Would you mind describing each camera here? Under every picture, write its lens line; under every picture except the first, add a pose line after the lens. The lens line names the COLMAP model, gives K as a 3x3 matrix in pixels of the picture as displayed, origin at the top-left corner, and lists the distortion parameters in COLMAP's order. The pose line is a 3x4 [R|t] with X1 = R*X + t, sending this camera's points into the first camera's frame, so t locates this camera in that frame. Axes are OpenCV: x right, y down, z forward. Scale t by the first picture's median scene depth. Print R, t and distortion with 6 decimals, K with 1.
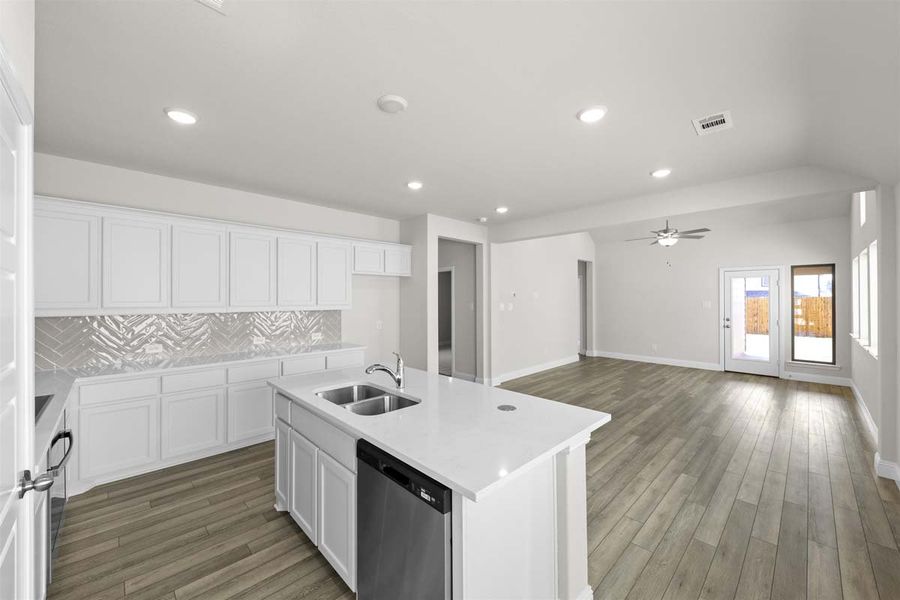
lens RADIAL K [[343.6, 0, 451.7], [0, 343.6, 297.8], [0, 0, 1]] dist [0.000827, -0.003448]
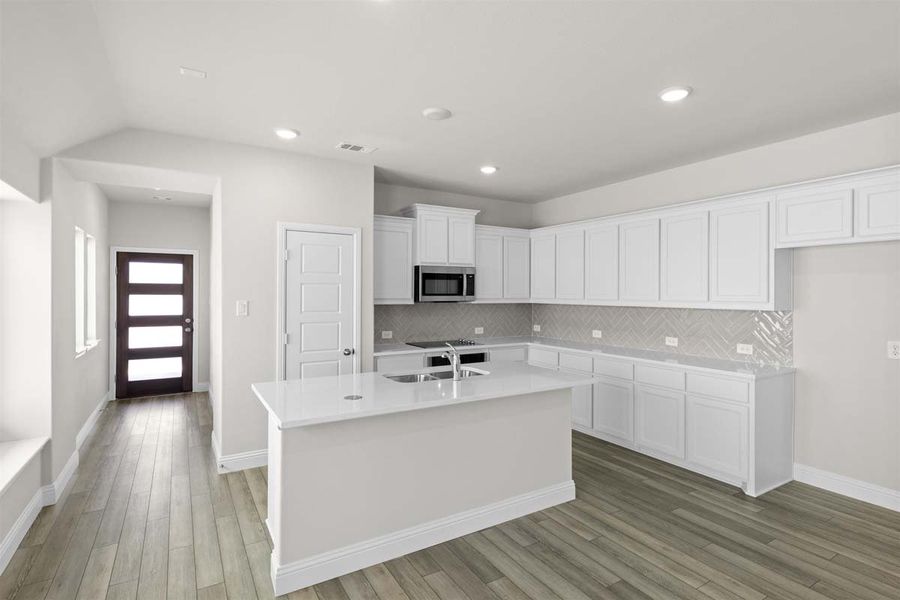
lens RADIAL K [[457.5, 0, 453.2], [0, 457.5, 294.5], [0, 0, 1]] dist [0.001423, 0.000159]
pose [[-0.225608, 0.004847, -0.974206, 0.437664], [0.000055, 0.999988, 0.004963, 0.002021], [0.974218, 0.001066, -0.225606, 0.491925]]
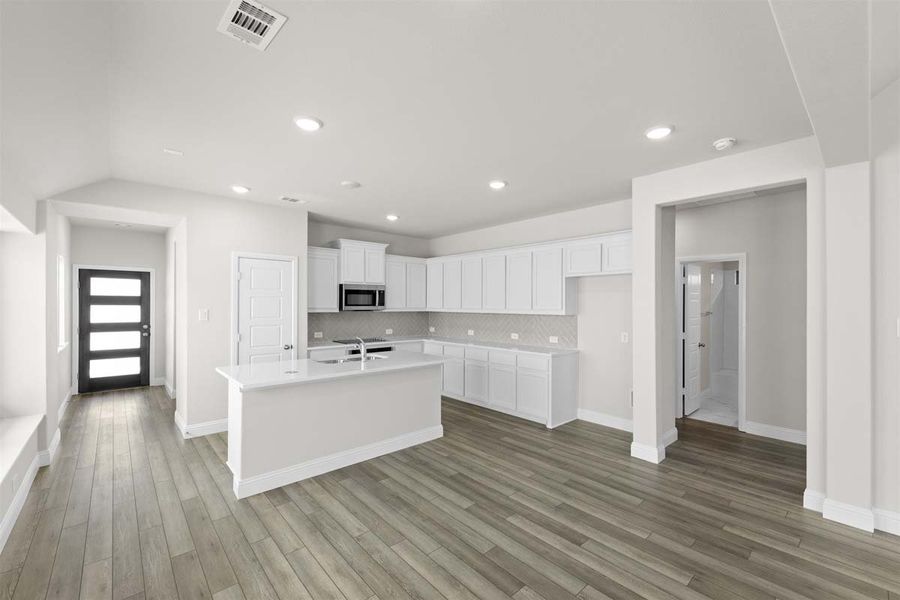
lens RADIAL K [[380.1, 0, 453.6], [0, 380.1, 305.8], [0, 0, 1]] dist [0.002425, -0.000389]
pose [[-0.040349, 0.006133, -0.999167, 0.576060], [-0.001329, 0.999980, 0.006192, 0.001729], [0.999185, 0.001578, -0.040340, 0.558238]]
